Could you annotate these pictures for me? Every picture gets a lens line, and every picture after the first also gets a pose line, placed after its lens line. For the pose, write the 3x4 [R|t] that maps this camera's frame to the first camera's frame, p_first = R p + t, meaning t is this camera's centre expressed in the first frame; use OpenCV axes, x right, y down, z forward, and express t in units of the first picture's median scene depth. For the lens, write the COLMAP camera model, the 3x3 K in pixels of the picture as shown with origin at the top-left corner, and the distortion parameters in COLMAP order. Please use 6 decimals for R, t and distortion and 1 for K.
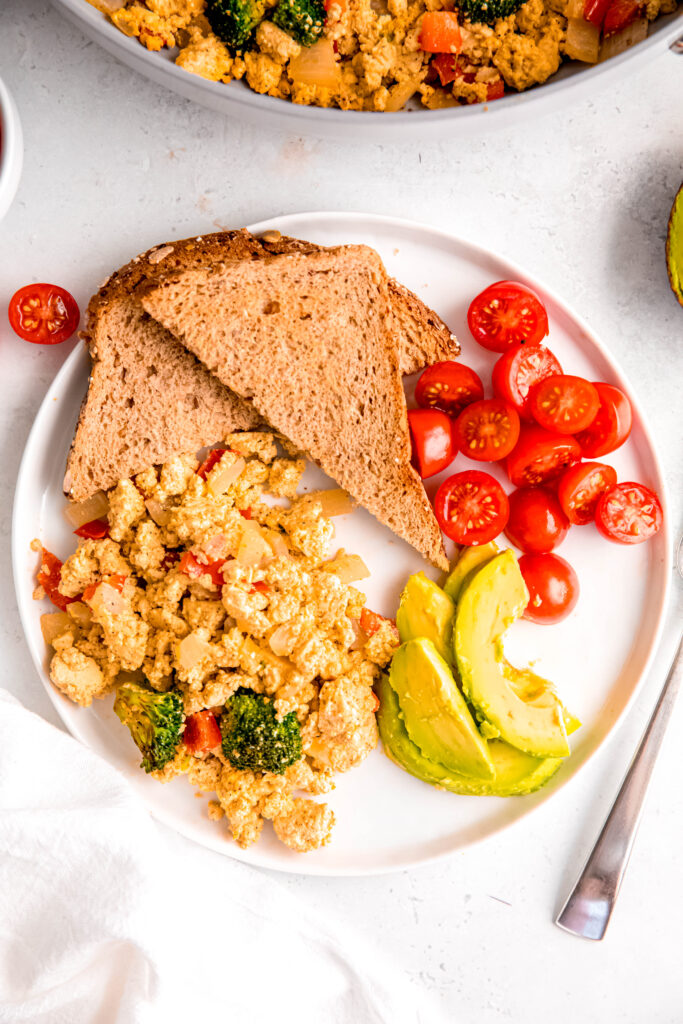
lens RADIAL K [[1957.7, 0, 341.5], [0, 1957.7, 512.0], [0, 0, 1]] dist [0.110711, -0.397315]
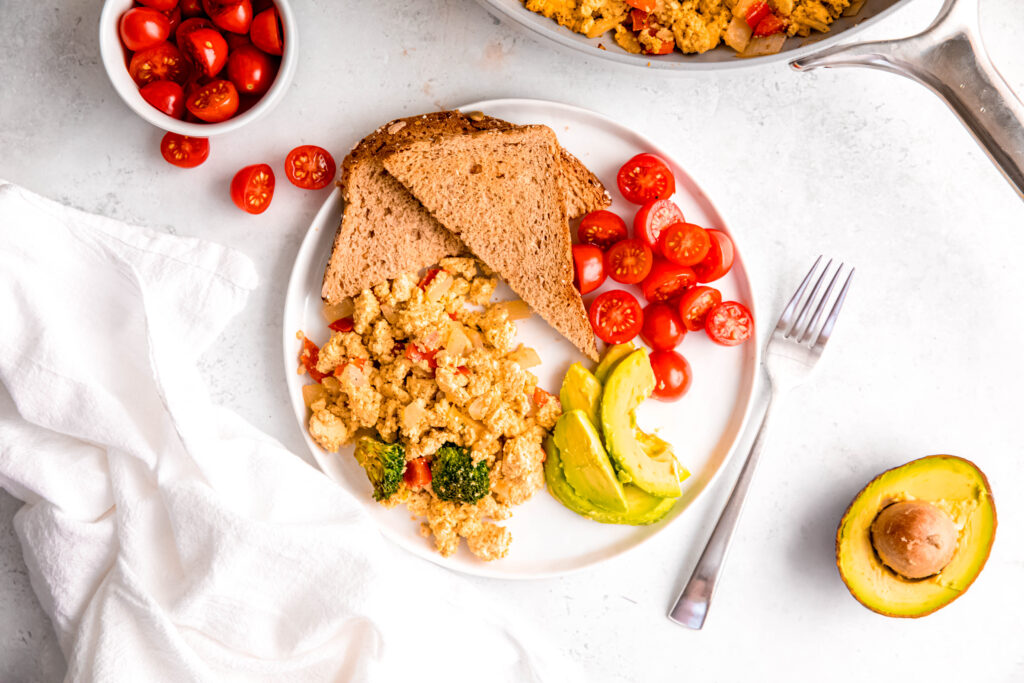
lens RADIAL K [[1755.5, 0, 512.0], [0, 1755.5, 341.5], [0, 0, 1]] dist [0.067490, 0.041476]
pose [[0.999649, 0.026179, 0.003993, -0.011832], [-0.026281, 0.999268, 0.027805, -0.017165], [-0.003262, -0.027900, 0.999605, -0.240798]]
